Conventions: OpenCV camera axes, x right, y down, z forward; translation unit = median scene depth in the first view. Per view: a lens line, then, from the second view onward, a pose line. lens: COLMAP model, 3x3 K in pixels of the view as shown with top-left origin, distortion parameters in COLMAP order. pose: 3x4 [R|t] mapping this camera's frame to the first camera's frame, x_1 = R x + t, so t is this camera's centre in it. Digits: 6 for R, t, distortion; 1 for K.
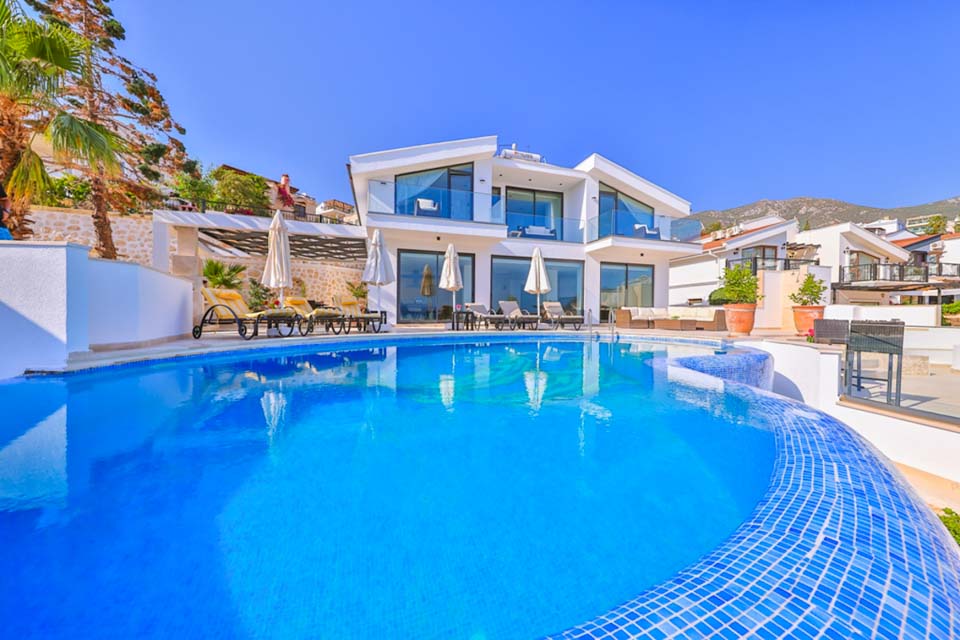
lens RADIAL K [[334.1, 0, 481.4], [0, 334.1, 314.4], [0, 0, 1]] dist [0.001294, 0.000020]
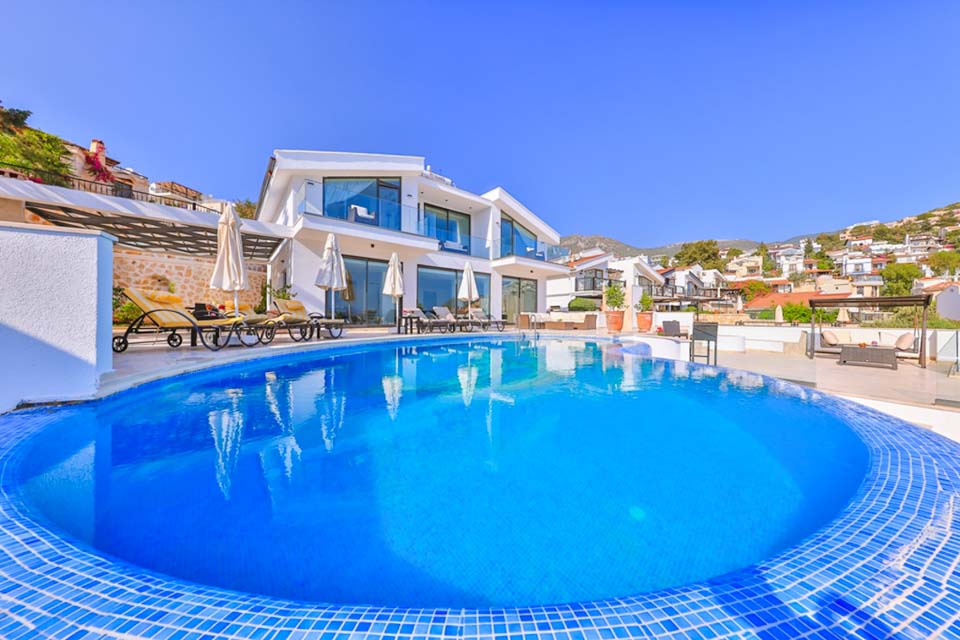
lens RADIAL K [[303.6, 0, 481.6], [0, 303.6, 314.1], [0, 0, 1]] dist [0.003876, -0.000114]
pose [[0.921500, 0.000618, 0.388377, -0.161443], [0.004368, 0.999919, -0.011954, -0.002598], [-0.388353, 0.012712, 0.921423, 0.003481]]
